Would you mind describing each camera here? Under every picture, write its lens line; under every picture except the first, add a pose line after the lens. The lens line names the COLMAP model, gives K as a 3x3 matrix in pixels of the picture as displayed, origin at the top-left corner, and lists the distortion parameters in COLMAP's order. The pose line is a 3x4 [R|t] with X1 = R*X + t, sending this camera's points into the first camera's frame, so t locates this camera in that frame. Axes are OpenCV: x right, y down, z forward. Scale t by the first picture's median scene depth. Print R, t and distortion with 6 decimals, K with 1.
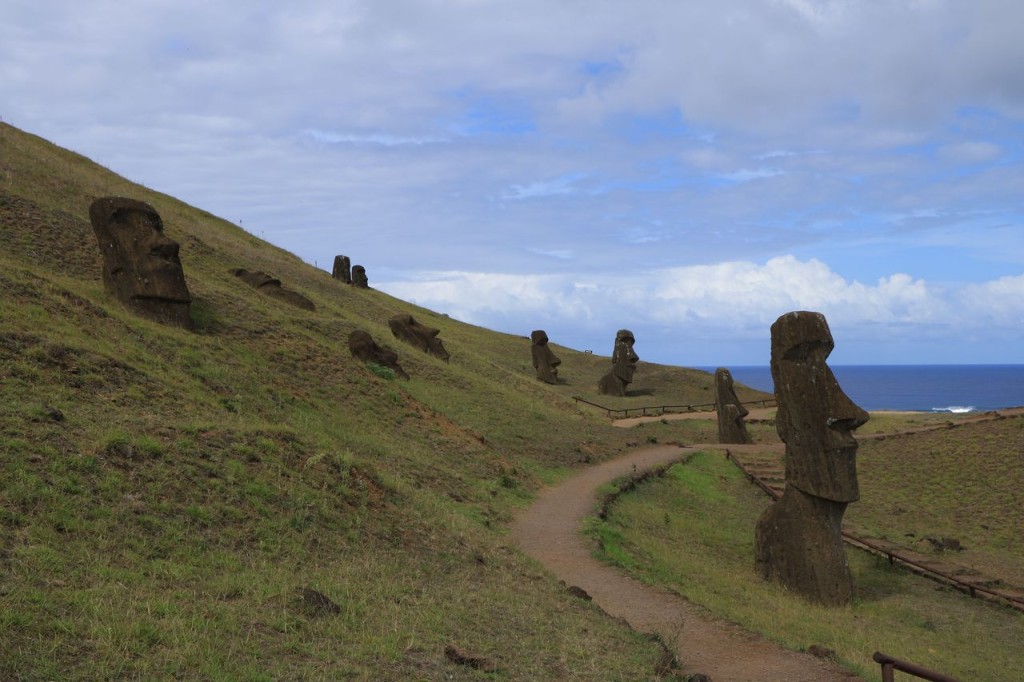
lens RADIAL K [[1393.3, 0, 509.7], [0, 1393.3, 350.4], [0, 0, 1]] dist [0.077437, 0.000000]
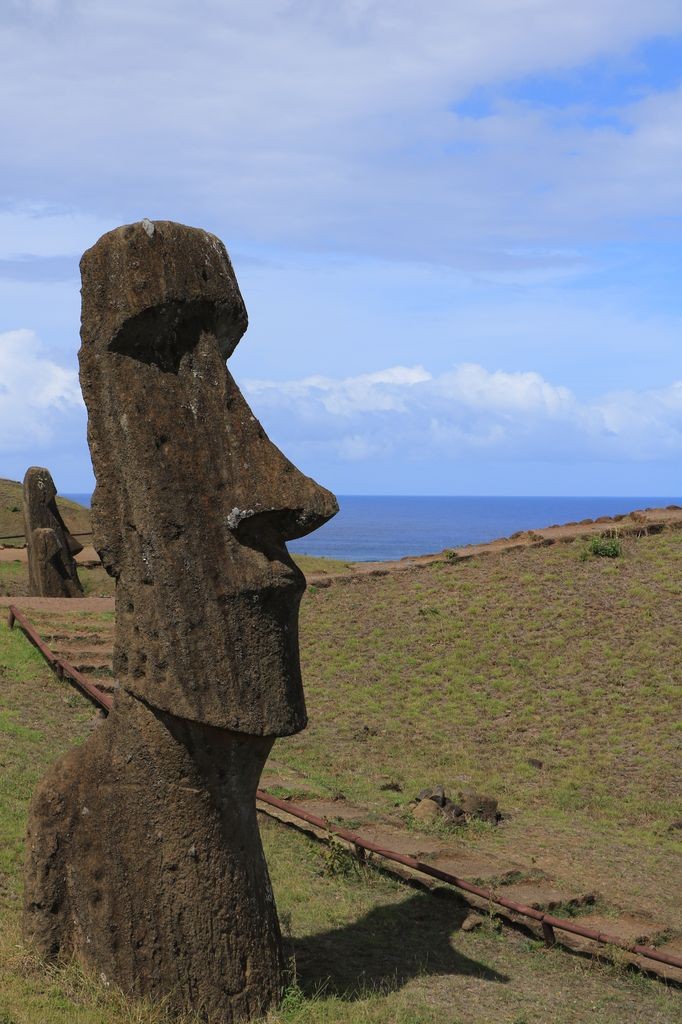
lens RADIAL K [[1441.5, 0, 336.3], [0, 1441.5, 513.2], [0, 0, 1]] dist [0.120332, 0.000000]
pose [[0.952377, 0.017726, 0.304406, 0.124434], [-0.015807, 0.999837, -0.008767, 0.047102], [-0.304512, 0.003538, 0.952502, 0.565293]]
